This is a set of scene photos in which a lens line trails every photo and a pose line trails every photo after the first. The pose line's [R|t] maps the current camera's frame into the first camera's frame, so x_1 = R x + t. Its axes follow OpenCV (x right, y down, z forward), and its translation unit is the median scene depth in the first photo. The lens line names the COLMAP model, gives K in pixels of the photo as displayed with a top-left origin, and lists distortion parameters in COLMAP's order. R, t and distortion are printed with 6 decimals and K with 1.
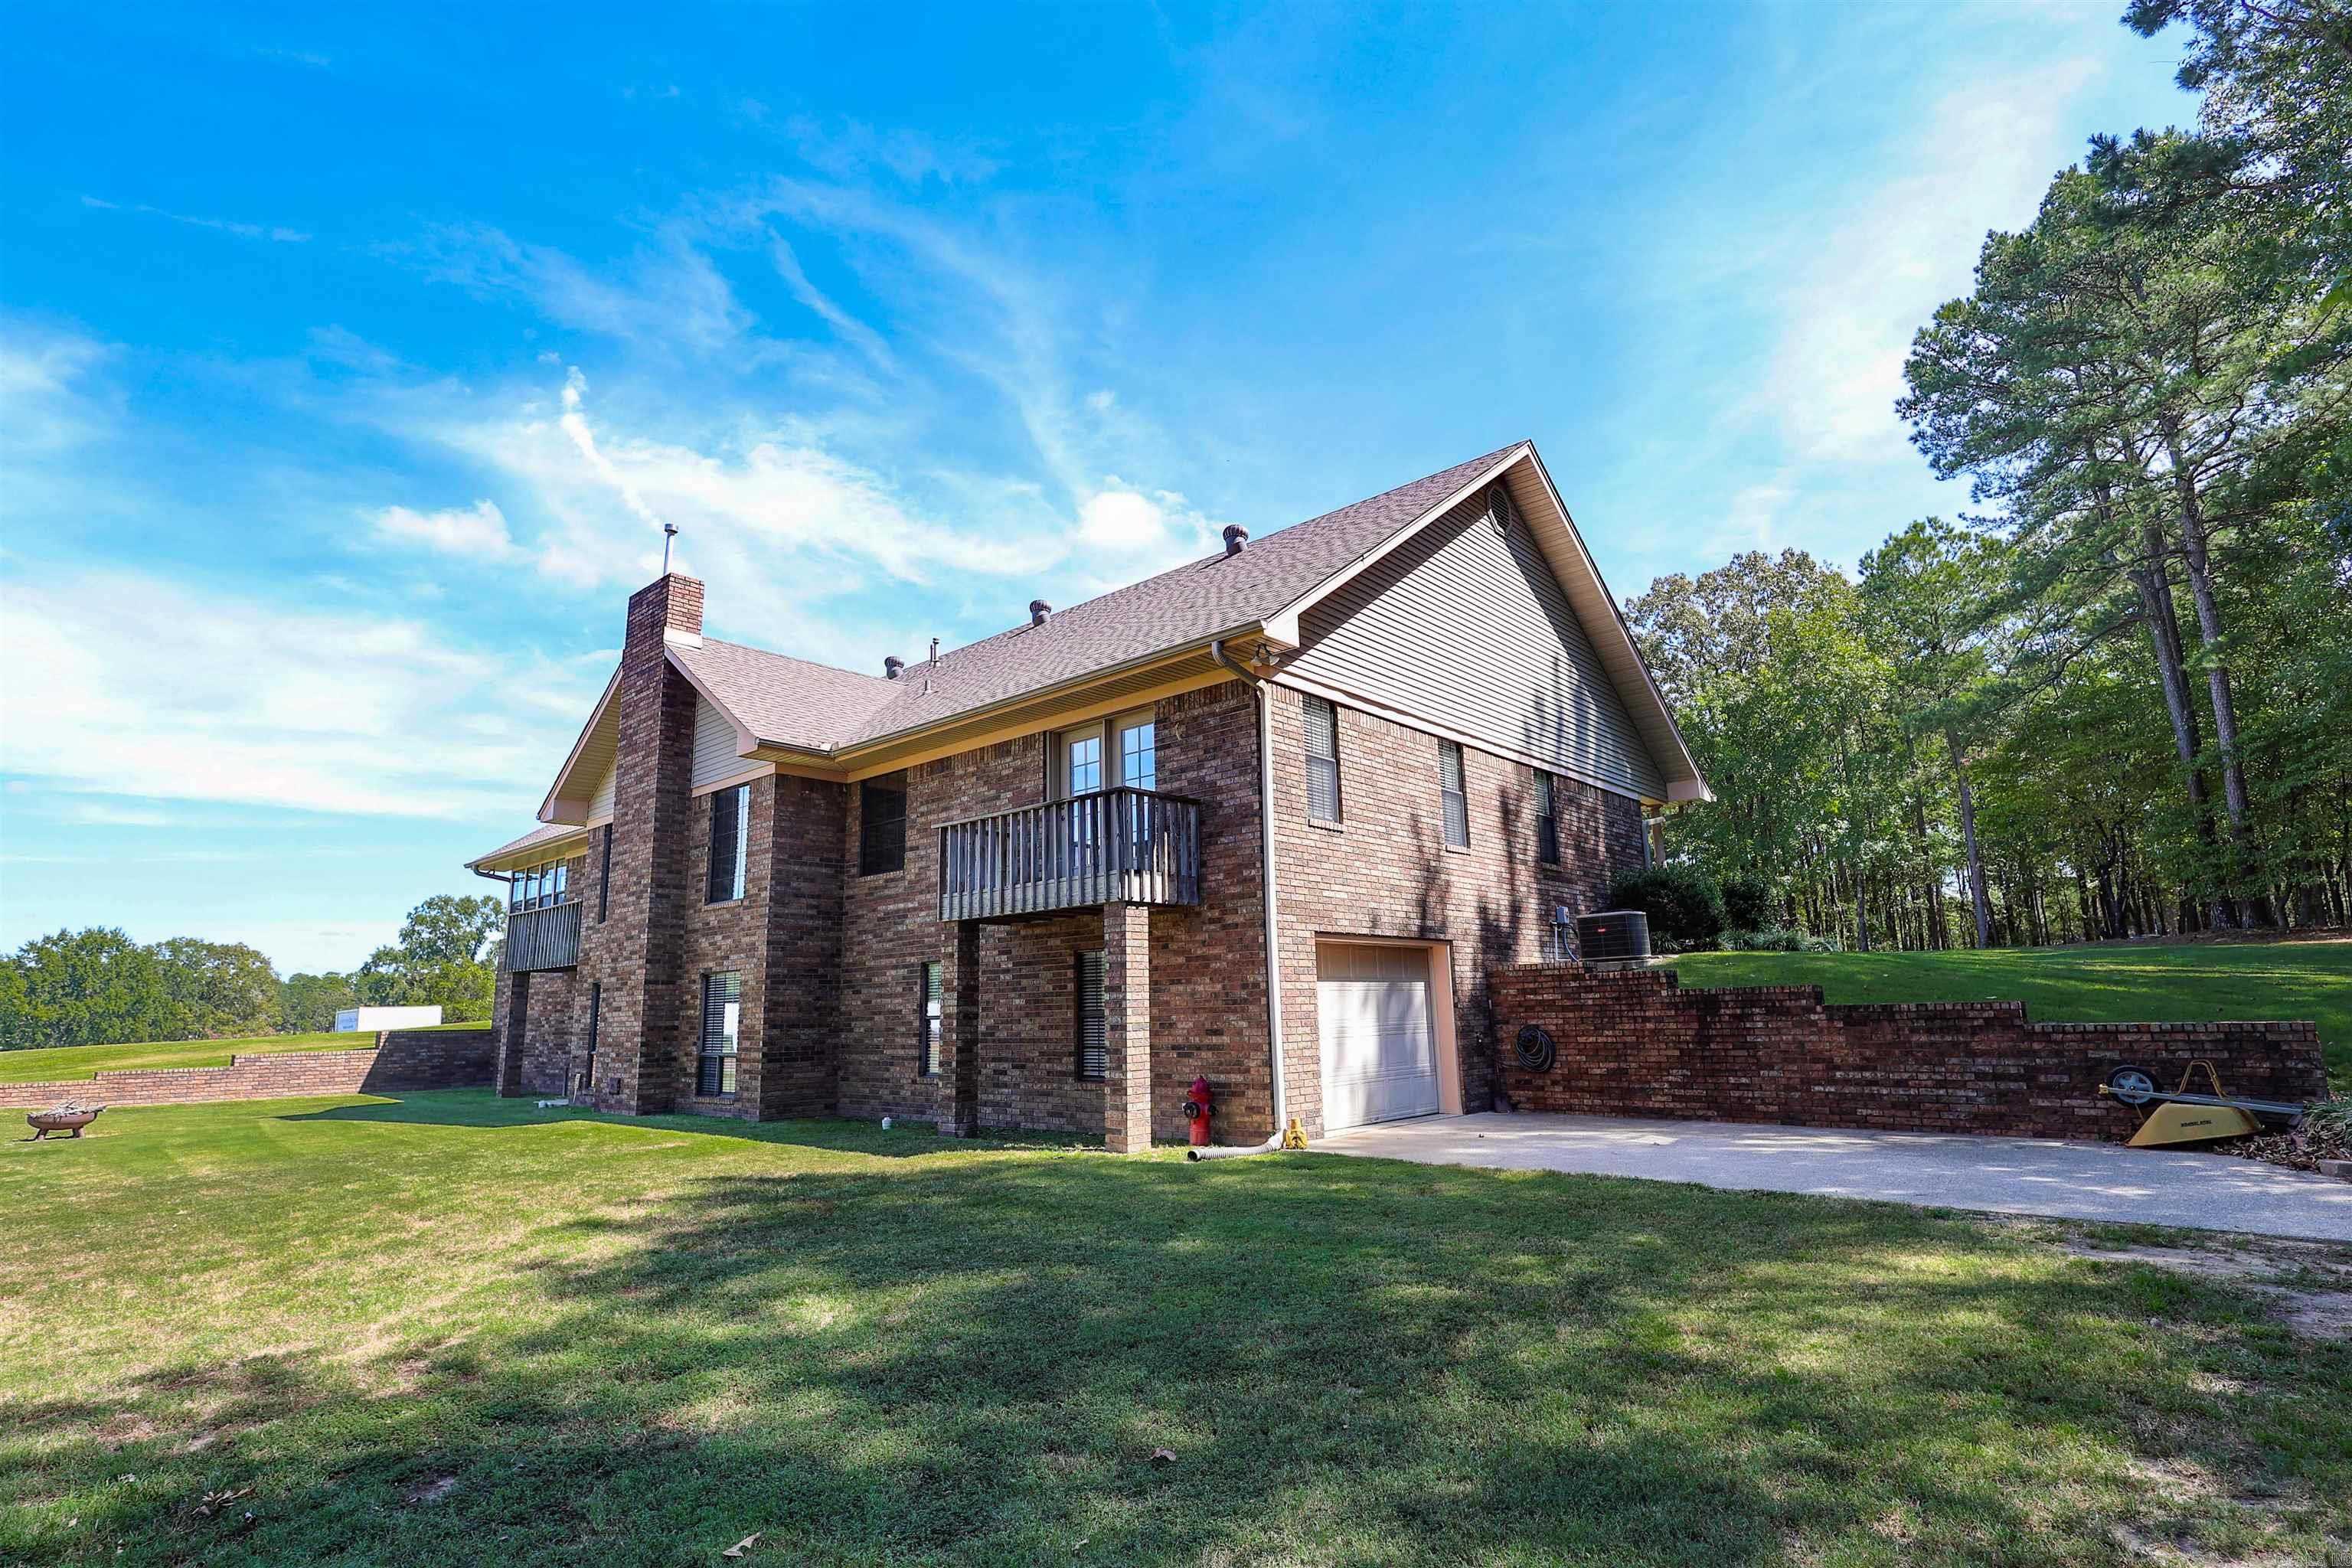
lens RADIAL K [[1142.5, 0, 1135.7], [0, 1142.5, 784.6], [0, 0, 1]] dist [-0.000338, 0.000596]
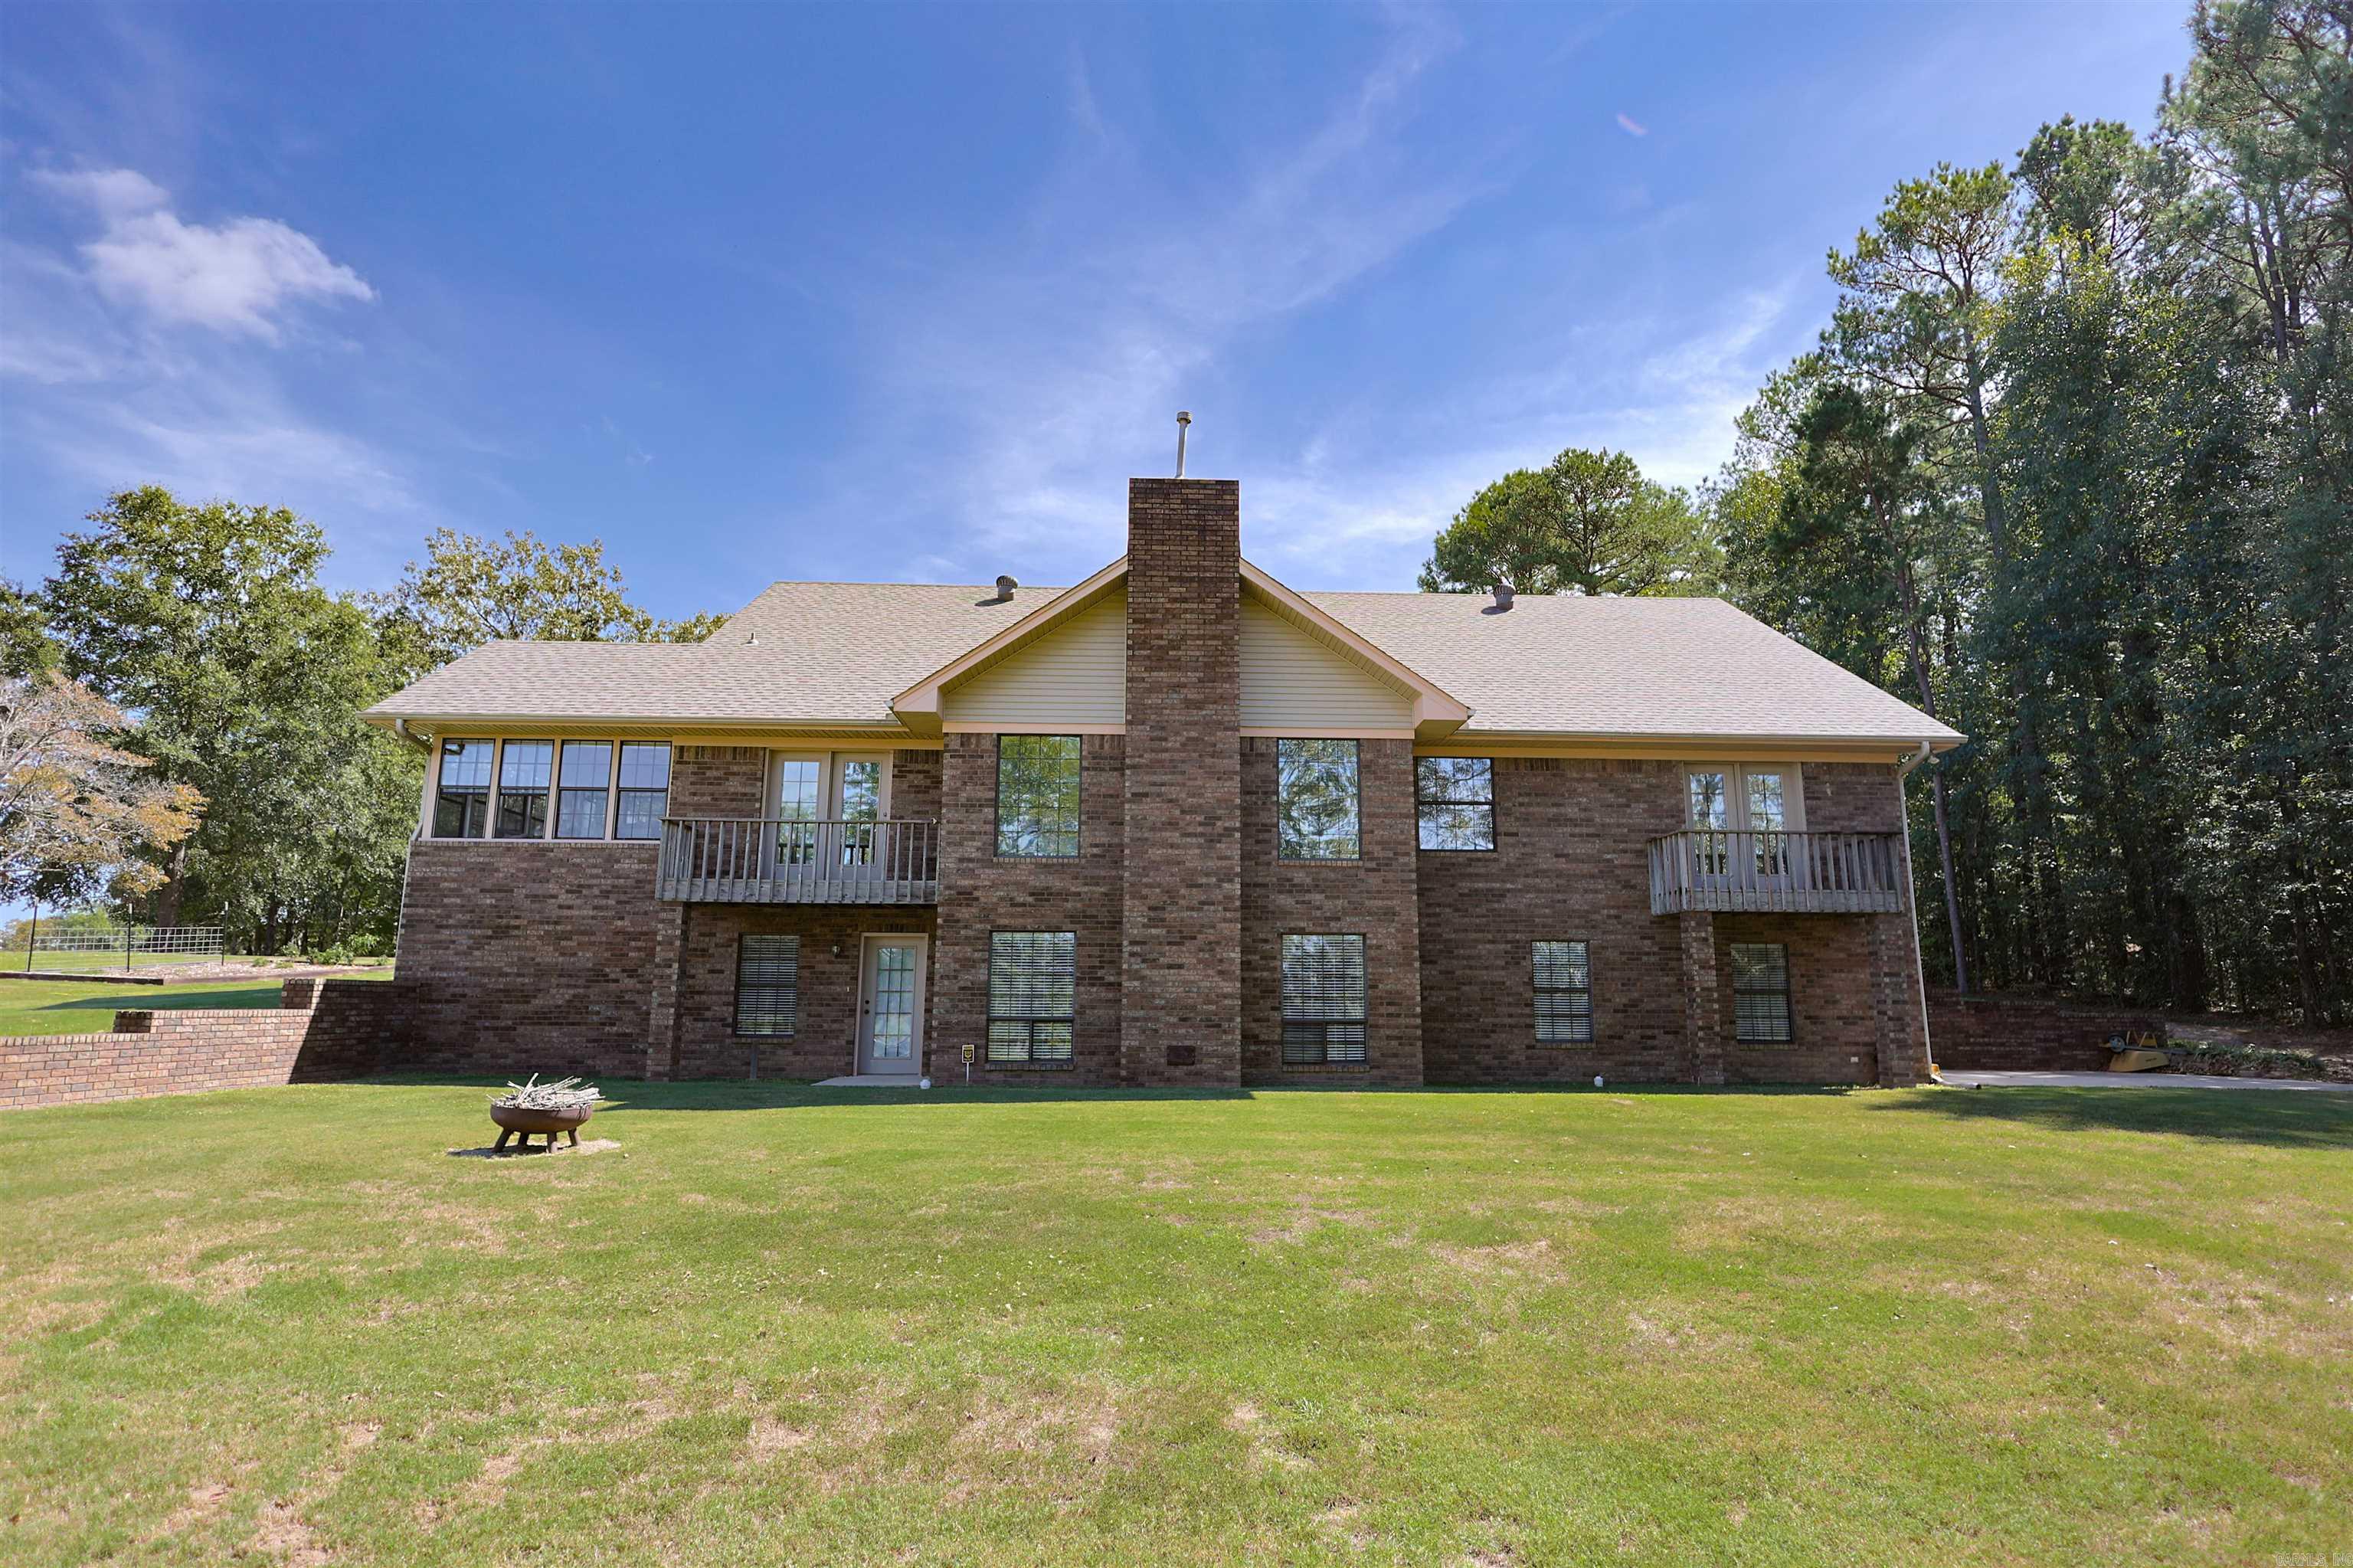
lens RADIAL K [[1179.8, 0, 1185.1], [0, 1179.8, 799.6], [0, 0, 1]] dist [-0.001304, 0.001272]
pose [[0.710917, 0.146620, 0.687822, -1.467382], [-0.161634, 0.985909, -0.043101, 0.149971], [-0.684449, -0.080535, 0.724599, 0.496482]]
